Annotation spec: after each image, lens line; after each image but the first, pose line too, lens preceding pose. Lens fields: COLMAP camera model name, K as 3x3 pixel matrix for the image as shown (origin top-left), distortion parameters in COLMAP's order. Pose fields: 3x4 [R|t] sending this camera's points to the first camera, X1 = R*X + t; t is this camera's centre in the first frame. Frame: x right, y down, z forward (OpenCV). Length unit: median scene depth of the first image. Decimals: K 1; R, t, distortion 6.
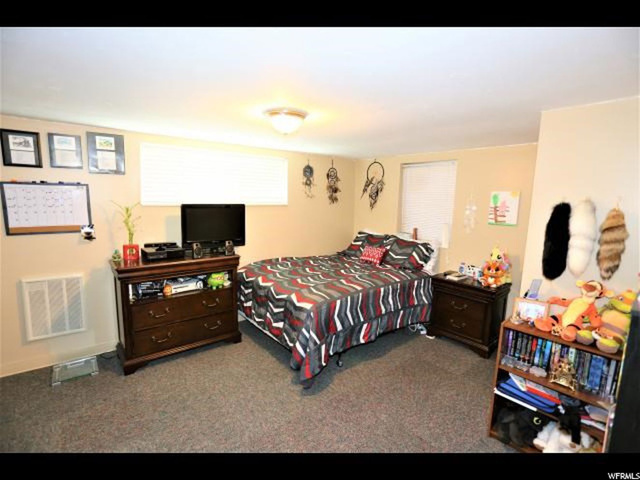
lens RADIAL K [[310.3, 0, 316.6], [0, 310.3, 241.9], [0, 0, 1]] dist [-0.070156, 0.029963]
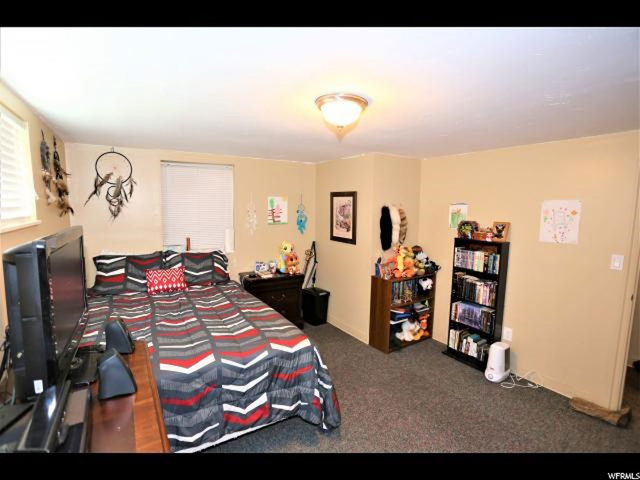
lens RADIAL K [[310.3, 0, 316.6], [0, 310.3, 241.9], [0, 0, 1]] dist [-0.070156, 0.029963]
pose [[0.124342, -0.135087, 0.983001, -0.621309], [0.131686, 0.984172, 0.118590, -0.112540], [-0.983462, 0.114701, 0.140163, 0.672621]]
